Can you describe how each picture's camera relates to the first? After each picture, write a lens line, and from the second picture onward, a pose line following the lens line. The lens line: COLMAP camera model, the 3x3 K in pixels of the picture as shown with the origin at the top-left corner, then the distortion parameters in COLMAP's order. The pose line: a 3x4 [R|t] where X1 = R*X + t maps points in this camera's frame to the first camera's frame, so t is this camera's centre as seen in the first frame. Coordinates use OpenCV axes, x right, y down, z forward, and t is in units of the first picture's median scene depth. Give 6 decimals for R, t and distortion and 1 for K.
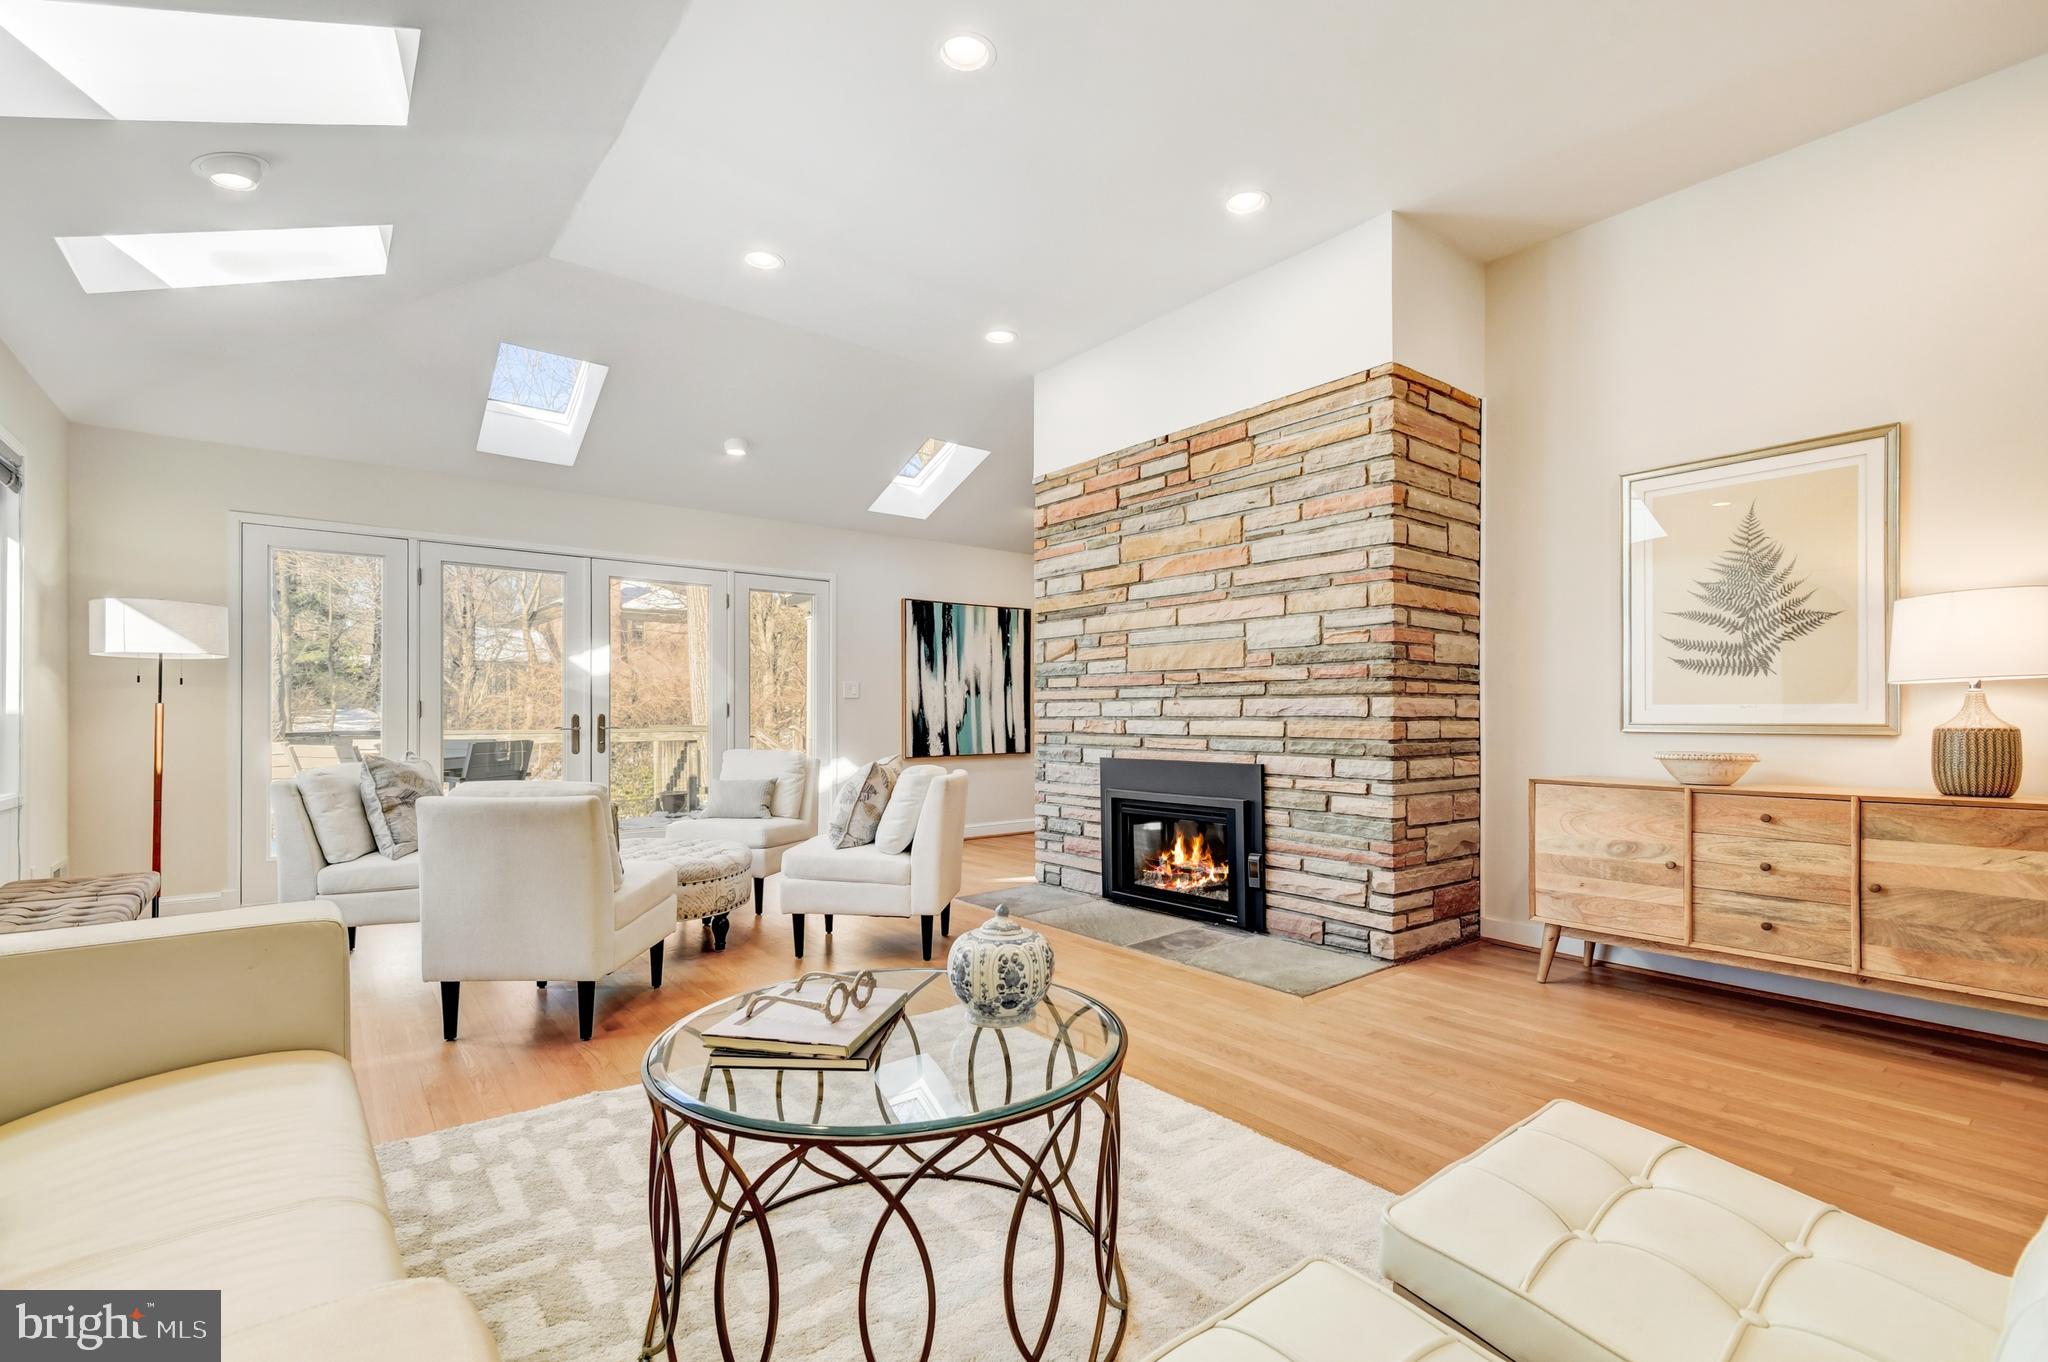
lens RADIAL K [[921.3, 0, 1030.5], [0, 921.3, 712.5], [0, 0, 1]] dist [0.001250, -0.000129]
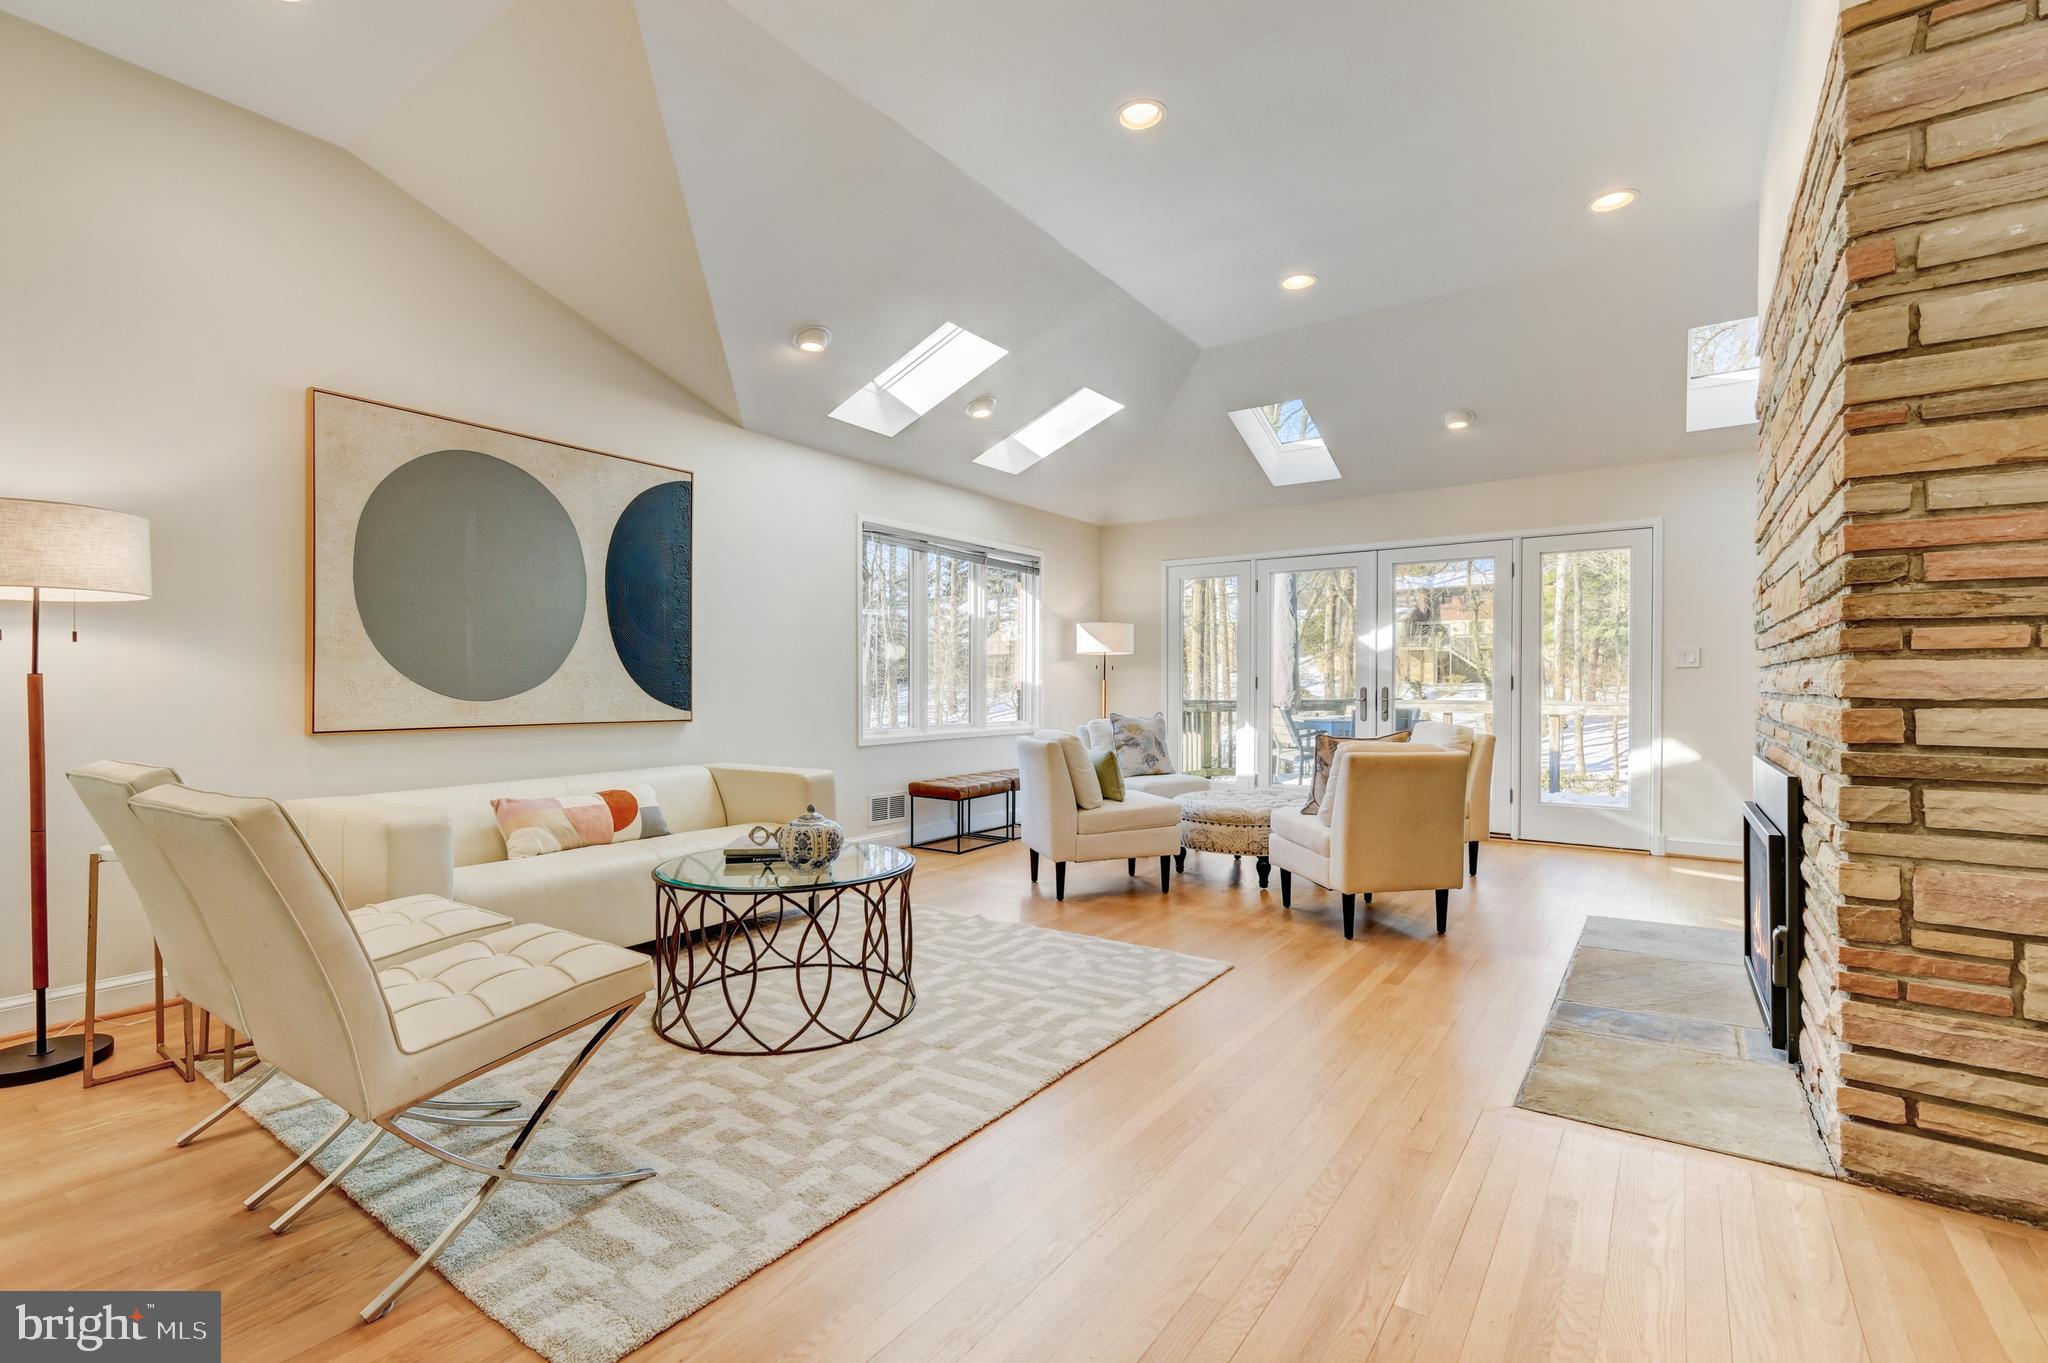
lens RADIAL K [[905.3, 0, 1028.5], [0, 905.3, 688.9], [0, 0, 1]] dist [0.000935, -0.000042]
pose [[0.280331, 0.004648, -0.959892, 0.597520], [0.001719, 0.999984, 0.005344, -0.003343], [0.959902, -0.003148, 0.280318, 0.333390]]
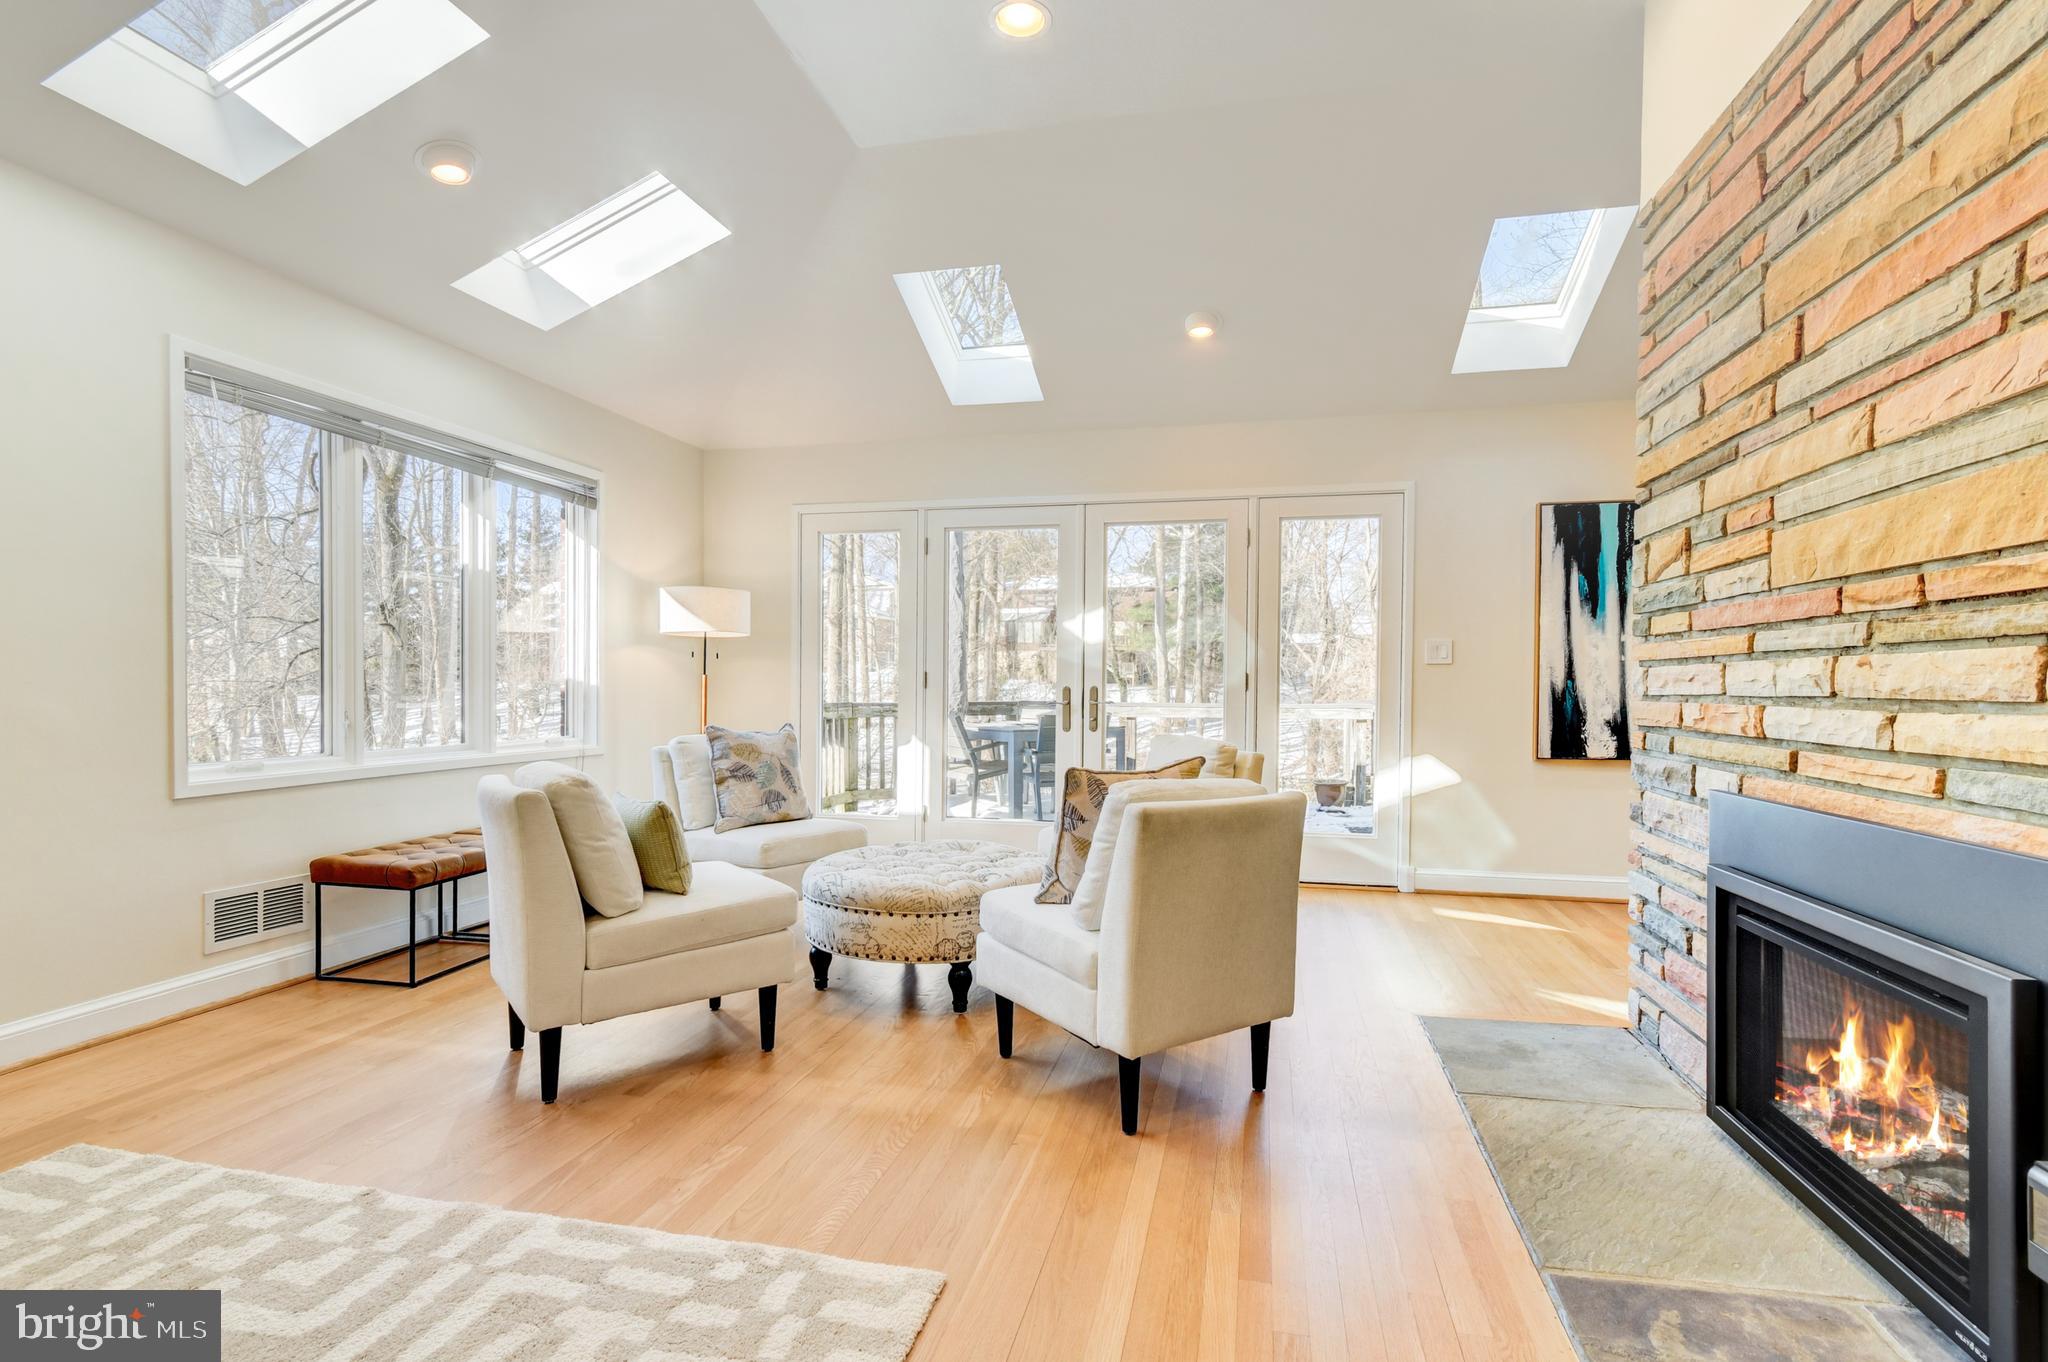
lens RADIAL K [[965.3, 0, 1036.1], [0, 965.3, 699.2], [0, 0, 1]] dist [0.002659, -0.000026]
pose [[0.625578, 0.014931, -0.780019, 0.249544], [-0.004300, 0.999868, 0.015691, -0.000043], [0.780150, -0.006462, 0.625559, 0.495408]]
